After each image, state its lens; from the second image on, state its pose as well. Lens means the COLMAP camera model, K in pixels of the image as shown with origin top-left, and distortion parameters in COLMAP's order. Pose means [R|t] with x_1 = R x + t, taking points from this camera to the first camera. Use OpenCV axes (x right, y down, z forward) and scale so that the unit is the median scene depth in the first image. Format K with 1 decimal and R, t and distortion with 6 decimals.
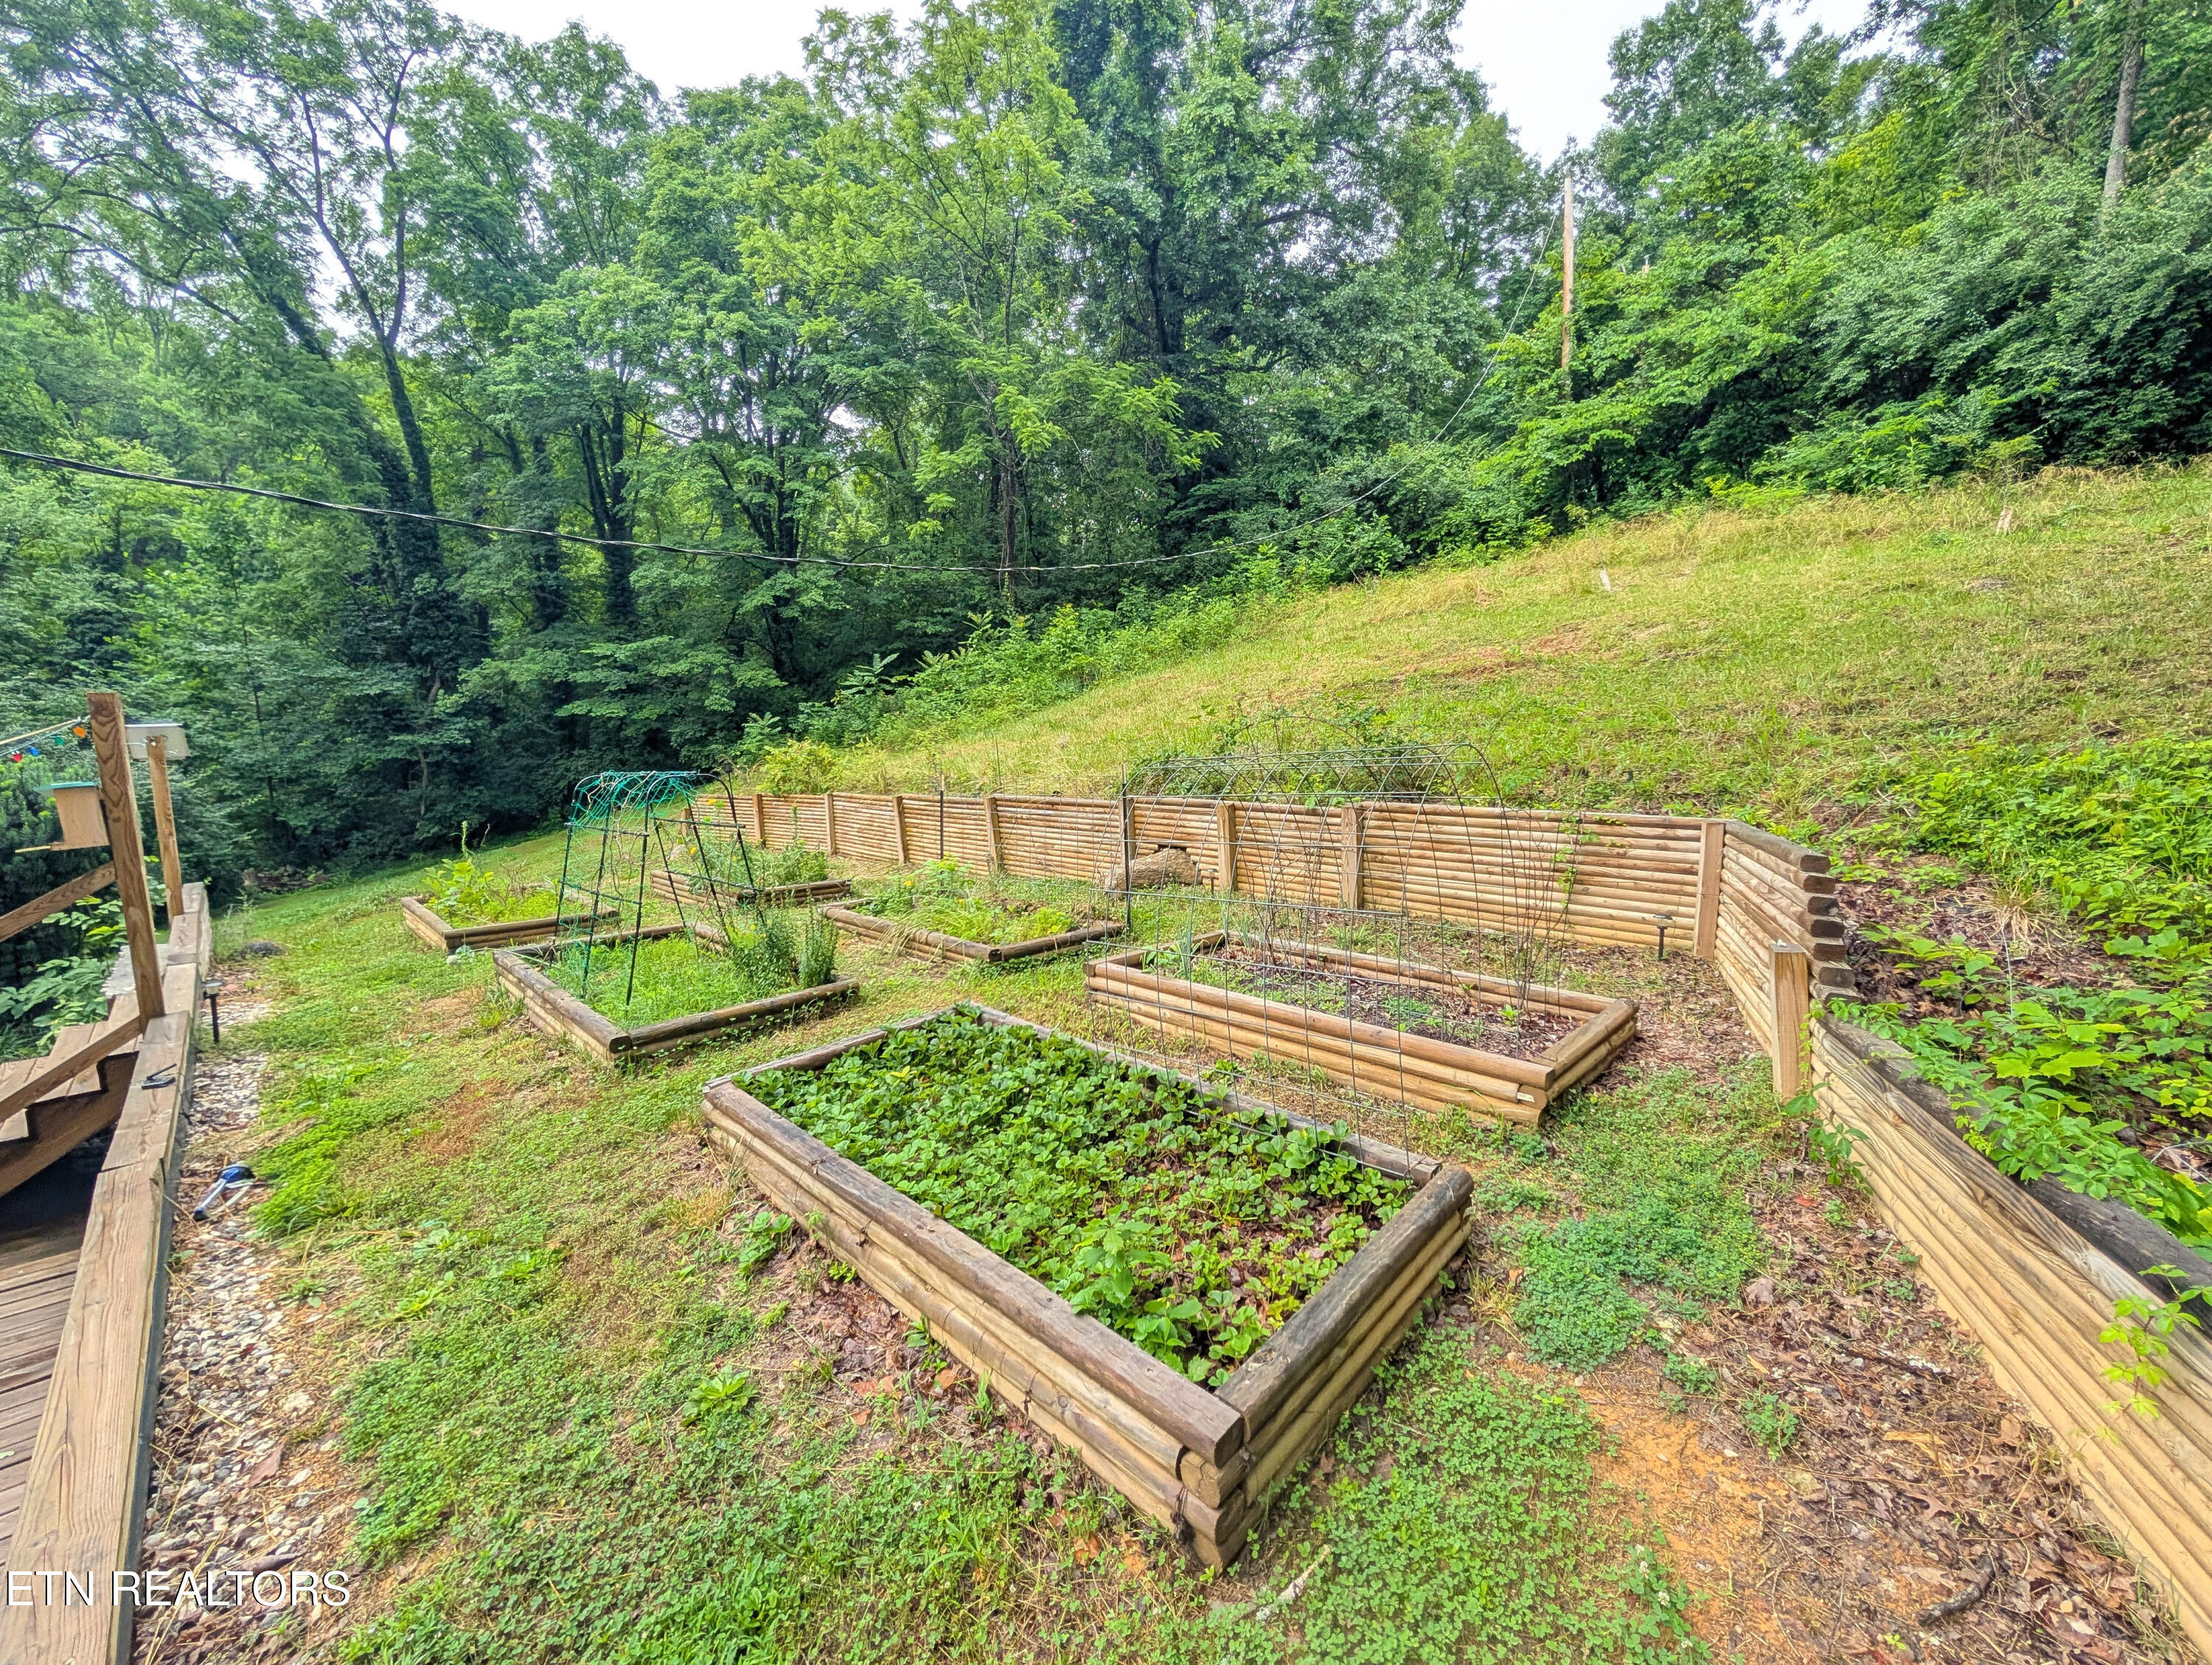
lens RADIAL K [[840.2, 0, 1109.5], [0, 840.2, 835.2], [0, 0, 1]] dist [-0.000164, 0.000108]
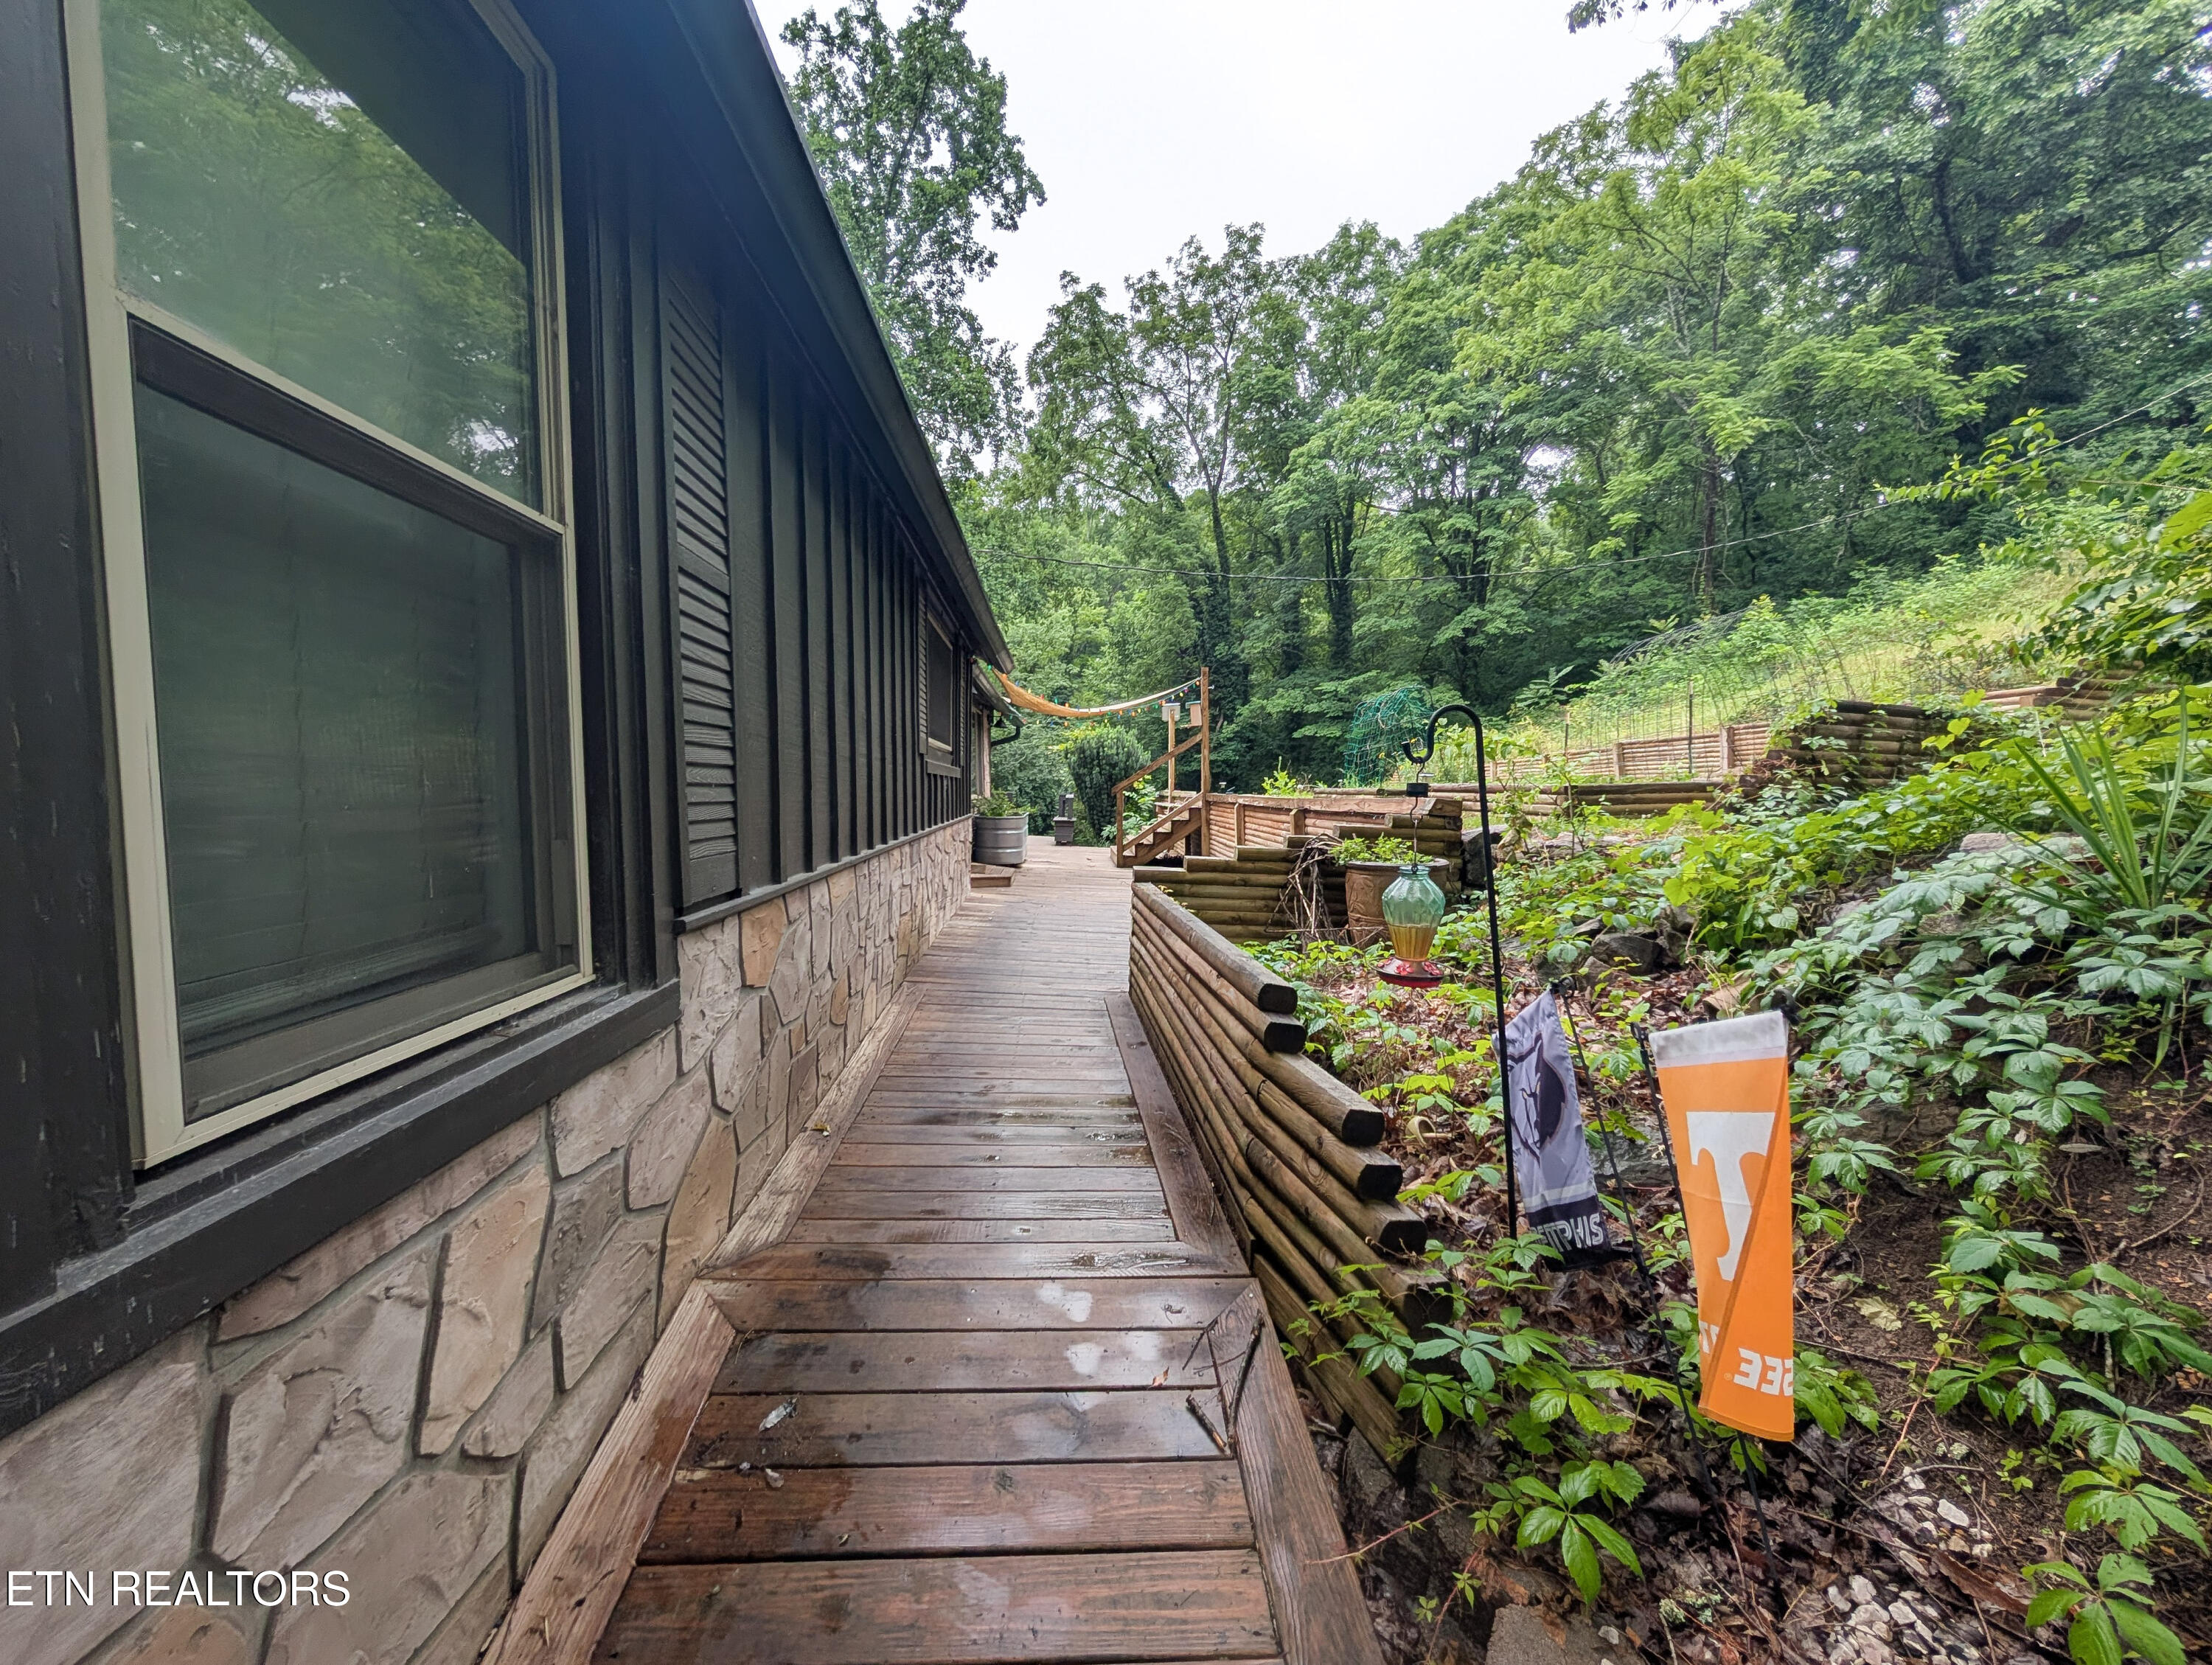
lens RADIAL K [[840.2, 0, 1115.9], [0, 840.2, 832.1], [0, 0, 1]] dist [-0.000164, 0.000108]
pose [[0.724814, 0.043872, -0.687546, 0.066718], [-0.081708, 0.996401, -0.022557, 0.062897], [0.684082, 0.072527, 0.725790, -0.159240]]
